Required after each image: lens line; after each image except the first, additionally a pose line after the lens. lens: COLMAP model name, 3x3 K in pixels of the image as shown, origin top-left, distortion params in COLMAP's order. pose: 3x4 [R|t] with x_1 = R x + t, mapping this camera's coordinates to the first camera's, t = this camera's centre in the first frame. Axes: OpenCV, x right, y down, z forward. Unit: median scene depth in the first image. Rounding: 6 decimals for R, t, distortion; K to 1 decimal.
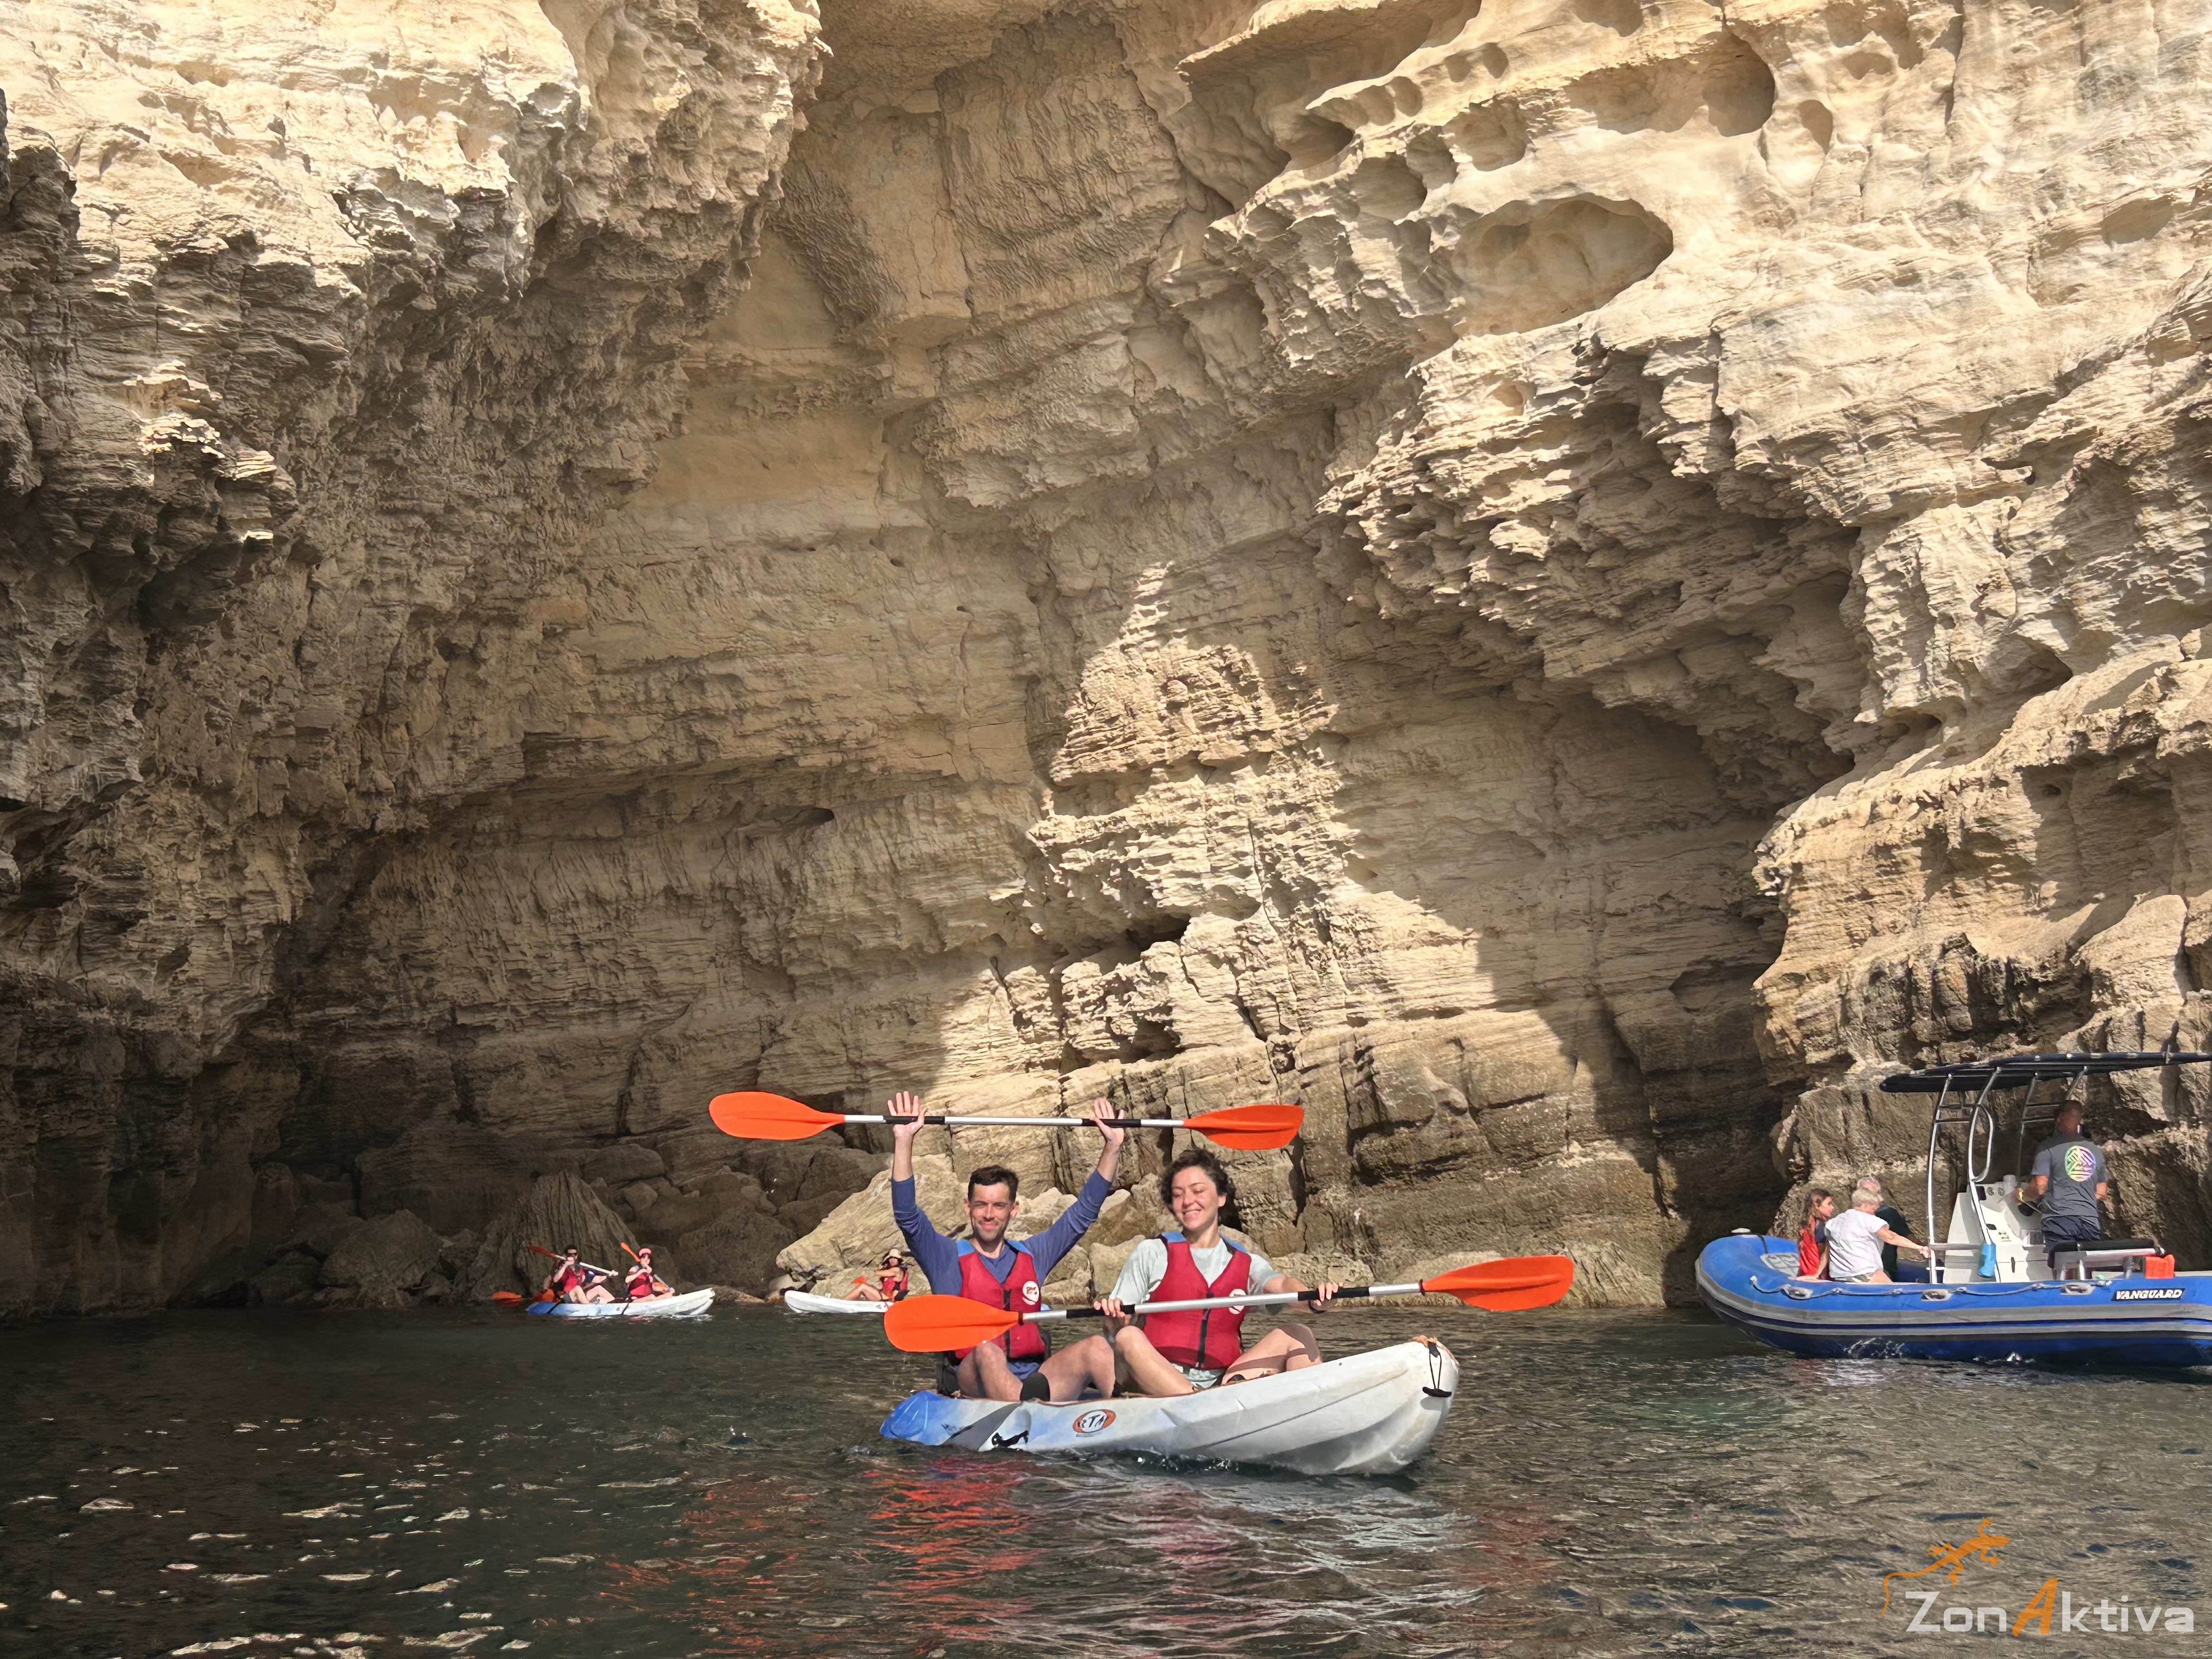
lens RADIAL K [[3322.7, 0, 1193.2], [0, 3322.7, 875.8], [0, 0, 1]] dist [0.009092, 0.000000]
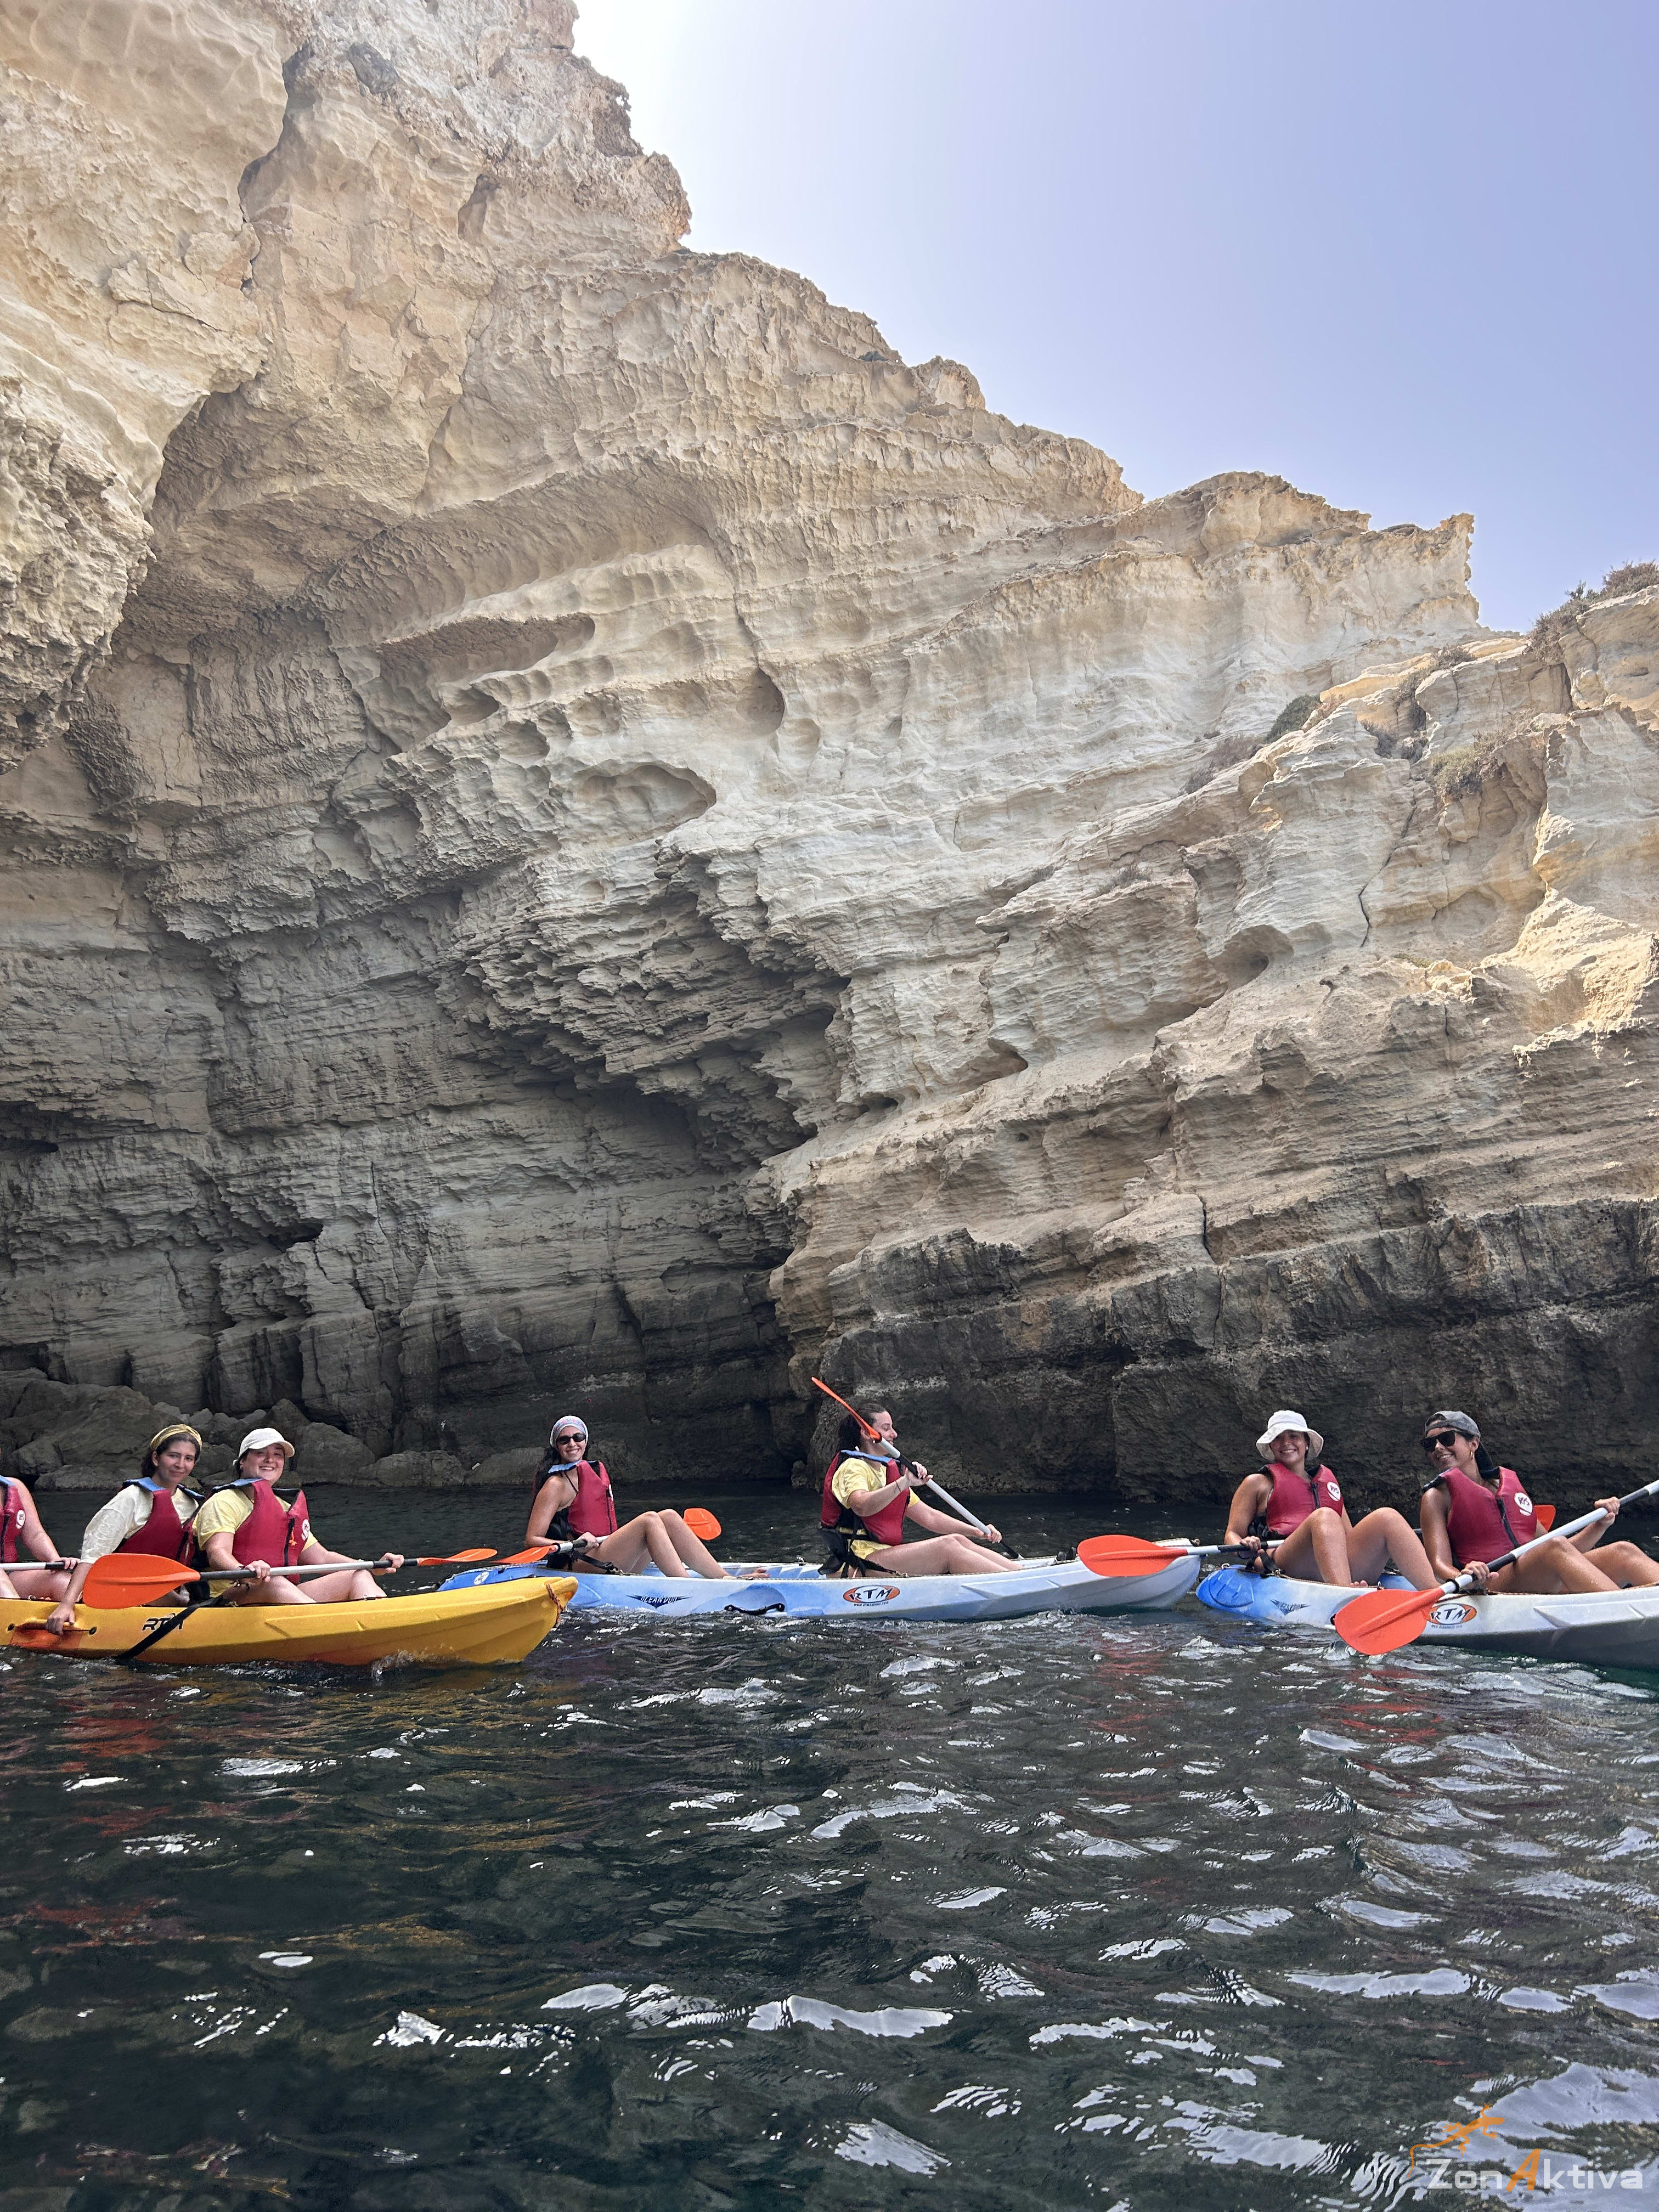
lens RADIAL K [[1667.2, 0, 838.2], [0, 1667.2, 1136.3], [0, 0, 1]] dist [0.042767, -0.063965]
pose [[0.926483, 0.063254, 0.370982, -0.080204], [-0.035353, 0.996043, -0.081540, 0.029760], [-0.374672, 0.062430, 0.925053, 0.250139]]
